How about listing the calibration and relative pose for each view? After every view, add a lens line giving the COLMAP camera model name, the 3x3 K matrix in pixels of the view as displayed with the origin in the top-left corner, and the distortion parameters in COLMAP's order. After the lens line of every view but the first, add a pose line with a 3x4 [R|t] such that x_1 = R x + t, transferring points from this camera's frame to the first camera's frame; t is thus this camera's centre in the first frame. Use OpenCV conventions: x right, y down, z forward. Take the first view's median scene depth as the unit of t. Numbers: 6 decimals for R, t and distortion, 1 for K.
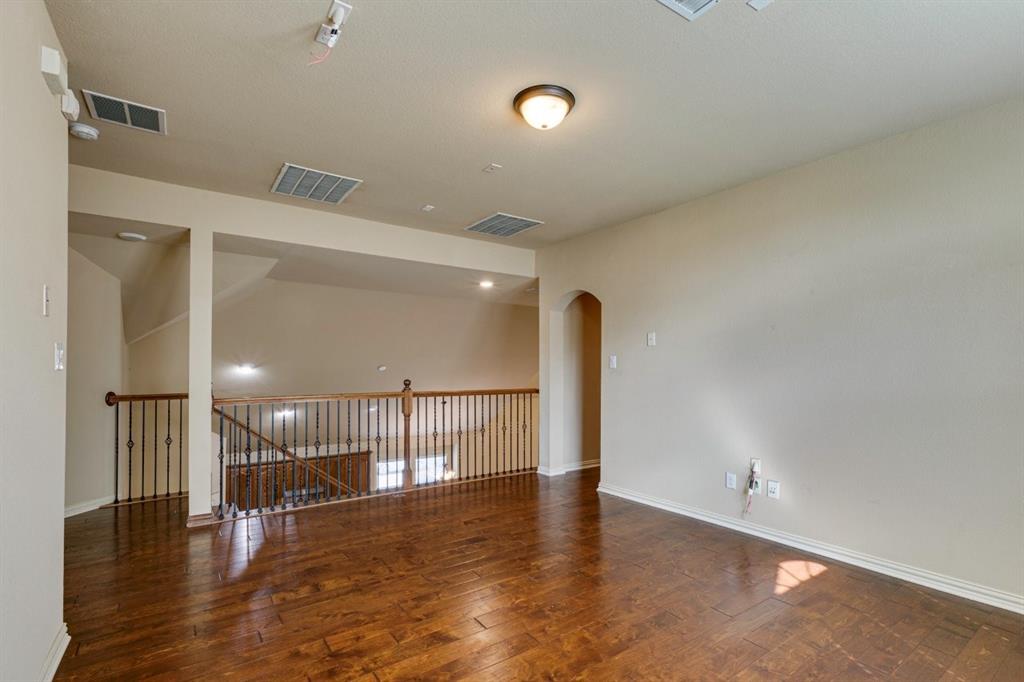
lens RADIAL K [[471.1, 0, 512.0], [0, 471.1, 364.1], [0, 0, 1]] dist [-0.001488, -0.000331]
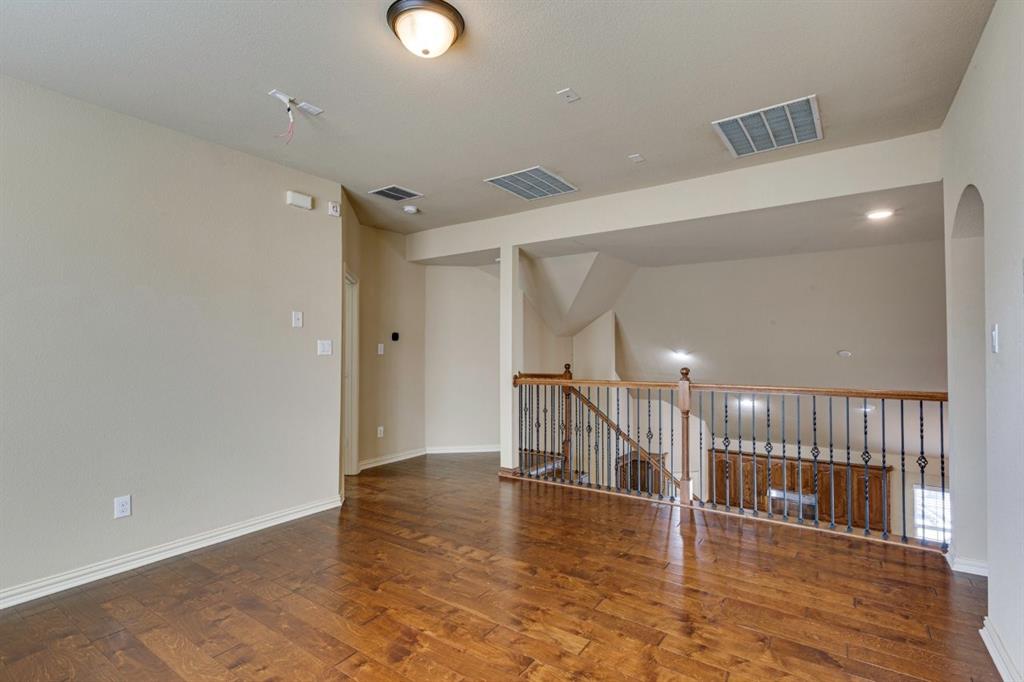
lens RADIAL K [[493.4, 0, 524.2], [0, 493.4, 355.8], [0, 0, 1]] dist [0.001556, 0.000113]
pose [[0.343921, 0.000744, -0.938998, 0.405906], [0.012805, 0.999903, 0.005482, 0.002066], [0.938911, -0.013909, 0.343878, 0.382915]]
